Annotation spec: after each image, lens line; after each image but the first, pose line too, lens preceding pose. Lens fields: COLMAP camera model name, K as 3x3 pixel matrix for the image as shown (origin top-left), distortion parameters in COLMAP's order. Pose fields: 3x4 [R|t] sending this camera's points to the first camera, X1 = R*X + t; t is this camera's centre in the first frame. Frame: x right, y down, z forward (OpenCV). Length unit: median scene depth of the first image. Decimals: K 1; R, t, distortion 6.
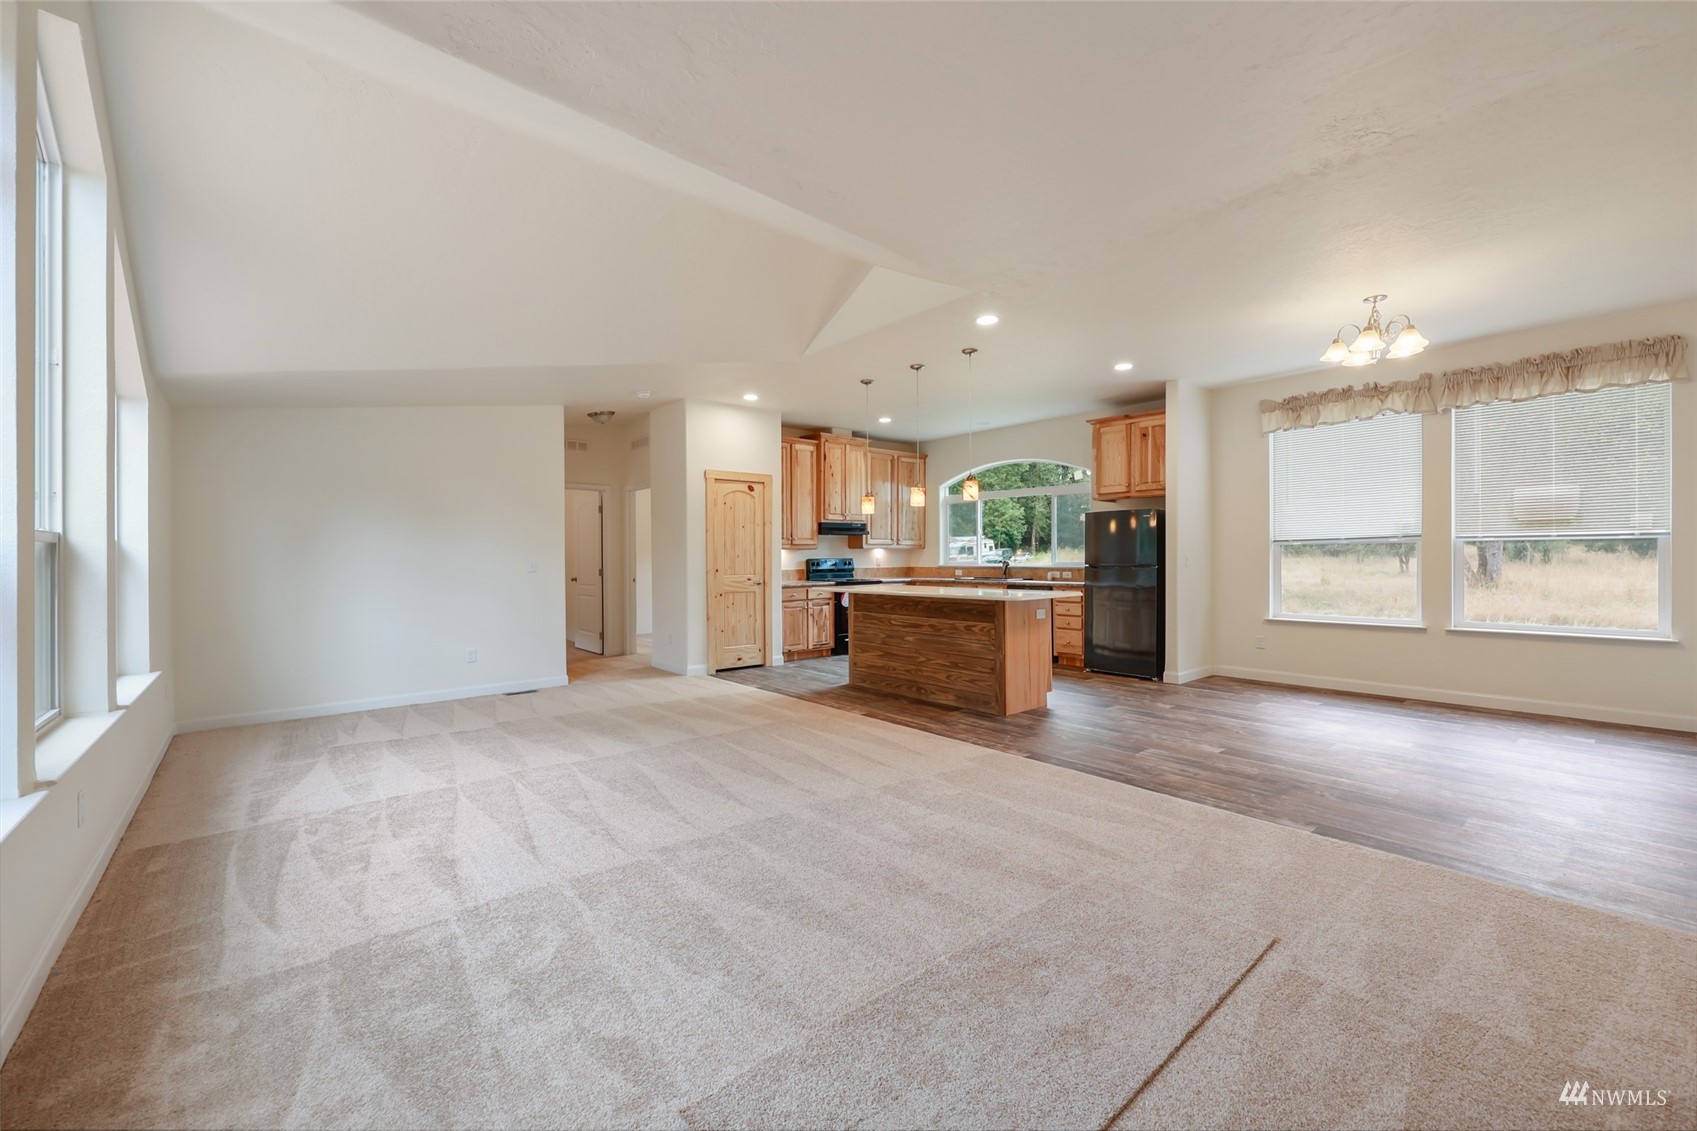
lens RADIAL K [[685.9, 0, 837.3], [0, 685.9, 555.2], [0, 0, 1]] dist [0.009131, -0.000484]
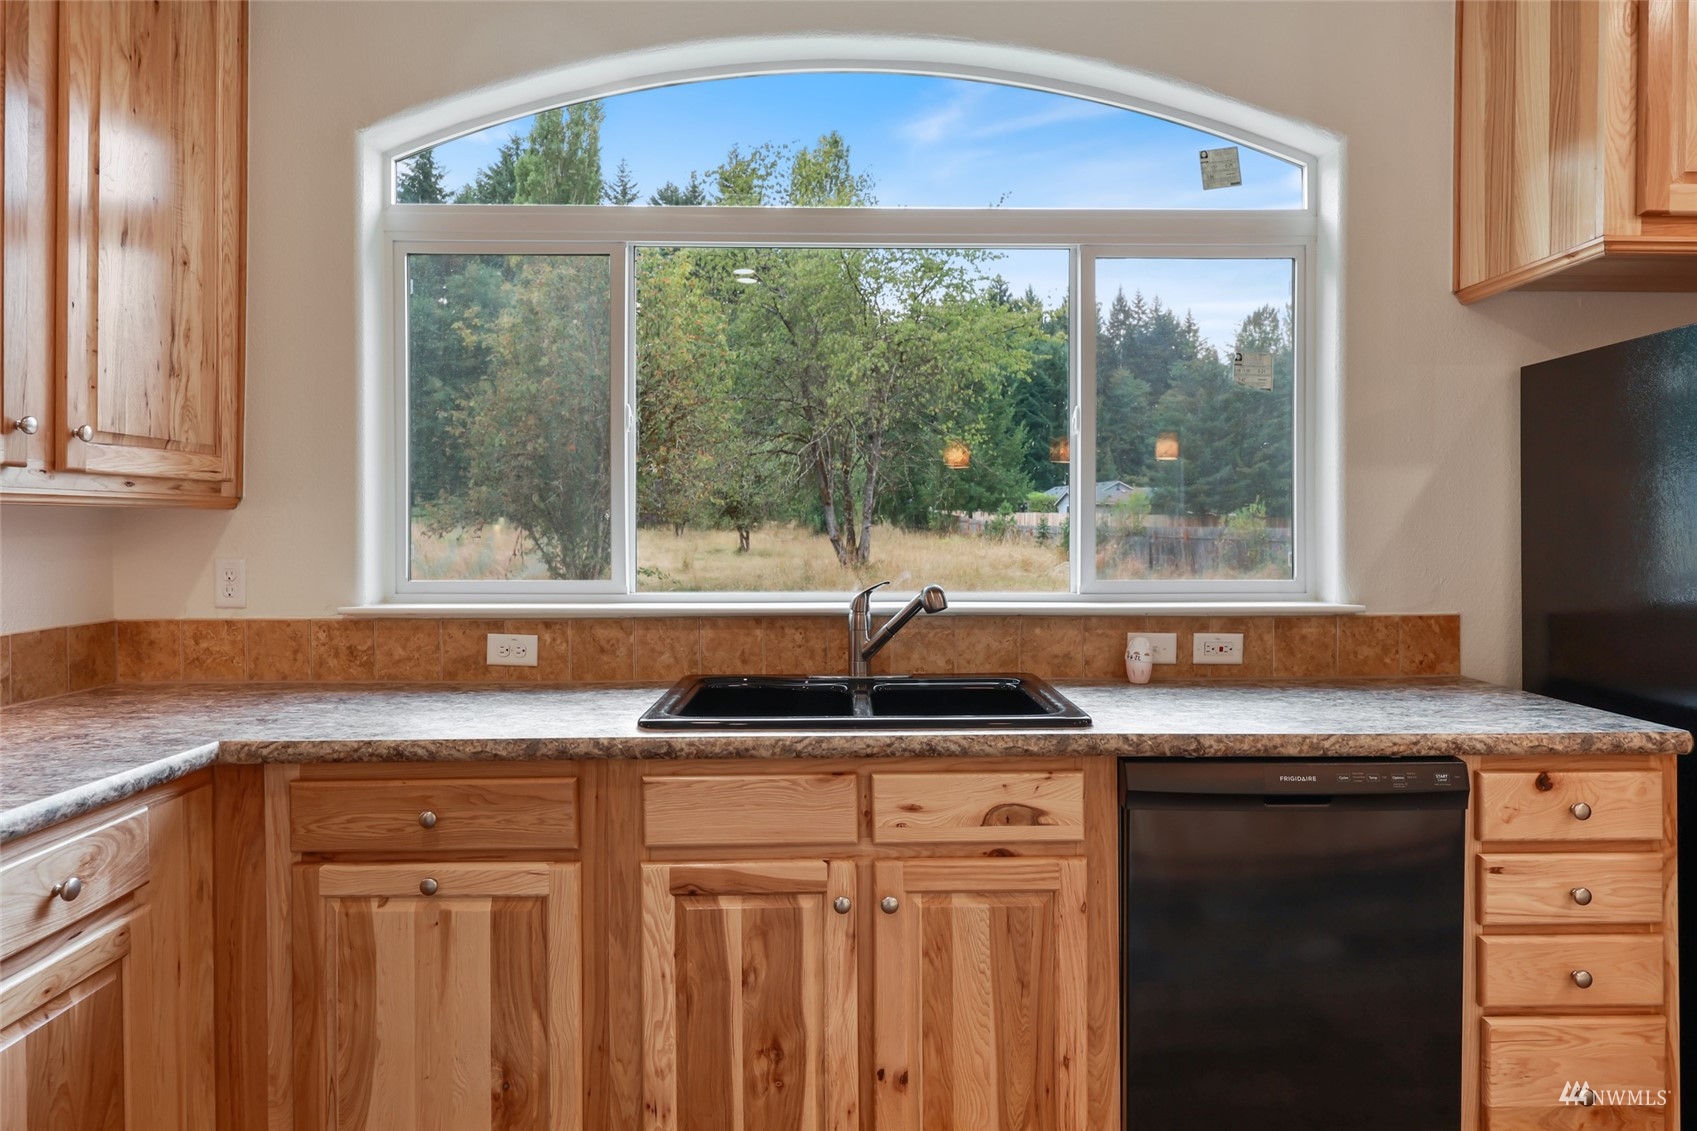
lens RADIAL K [[975.0, 0, 853.2], [0, 975.0, 529.9], [0, 0, 1]] dist [-0.005802, -0.001706]
pose [[0.623567, 0.000218, 0.781770, 0.046201], [-0.002245, 0.999996, 0.001512, -0.005888], [-0.781767, -0.002698, 0.623565, 0.895067]]
